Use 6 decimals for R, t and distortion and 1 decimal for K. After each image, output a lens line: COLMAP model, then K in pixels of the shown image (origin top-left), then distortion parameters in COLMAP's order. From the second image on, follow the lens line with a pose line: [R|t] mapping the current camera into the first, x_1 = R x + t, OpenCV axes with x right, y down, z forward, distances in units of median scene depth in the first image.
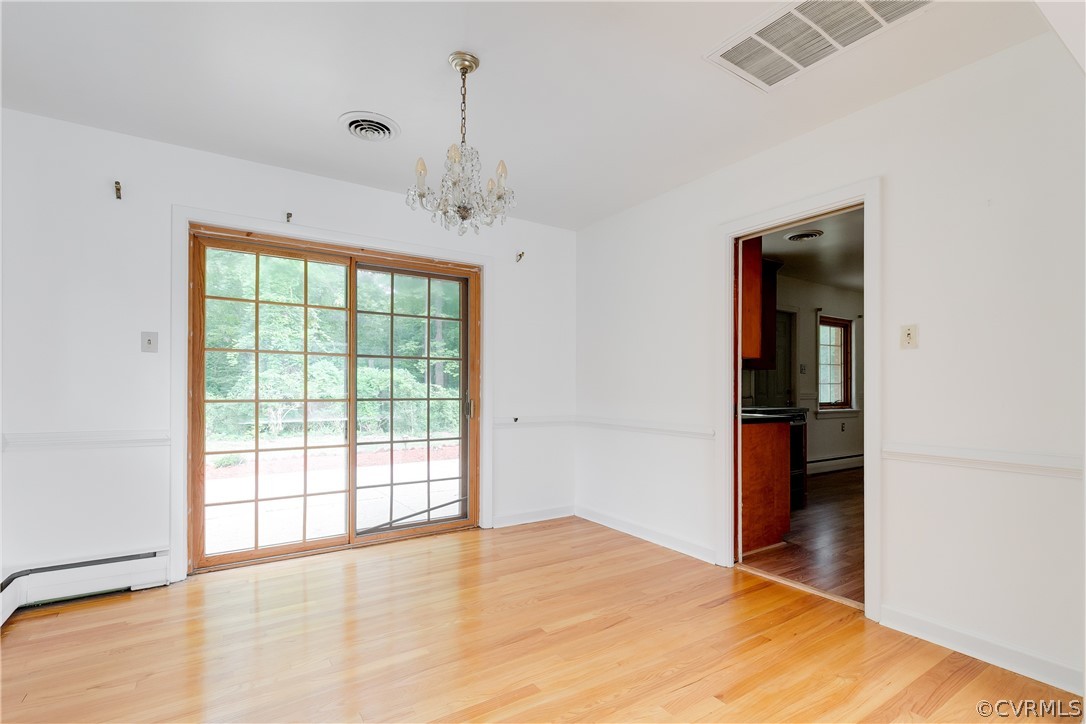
lens RADIAL K [[506.1, 0, 566.4], [0, 506.1, 391.5], [0, 0, 1]] dist [0.004620, -0.000085]
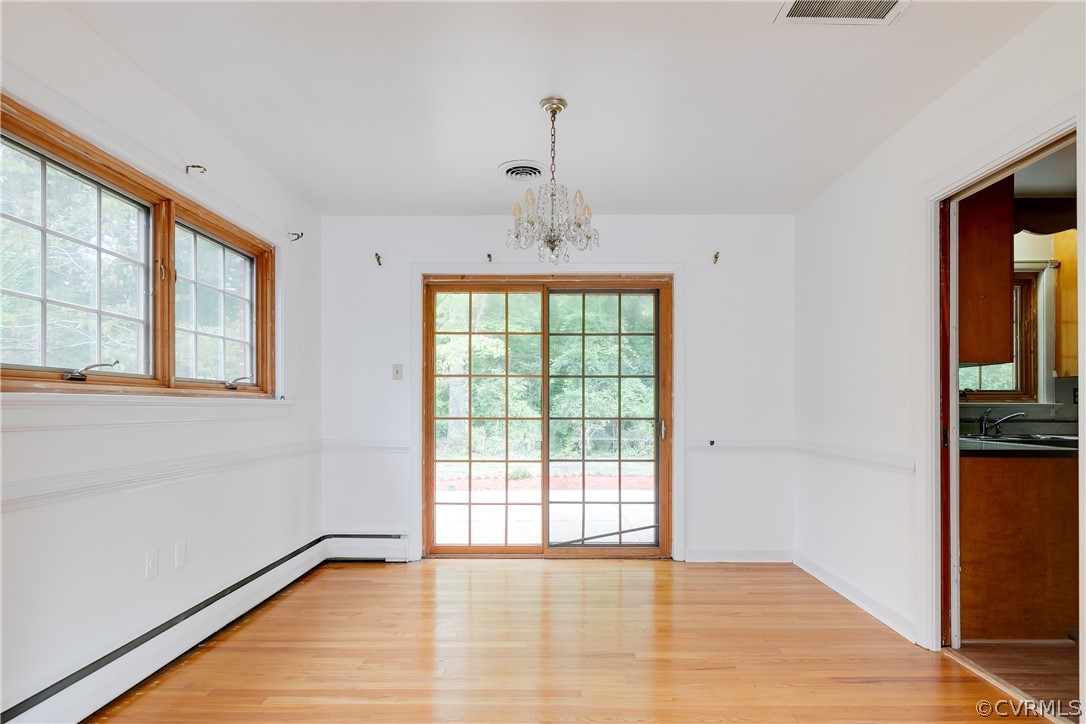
lens RADIAL K [[605.2, 0, 546.4], [0, 605.2, 408.7], [0, 0, 1]] dist [-0.001139, -0.000847]
pose [[0.817265, -0.000021, -0.576262, 0.308267], [-0.001292, 0.999997, -0.001869, -0.001404], [0.576260, 0.002272, 0.817263, -0.033445]]
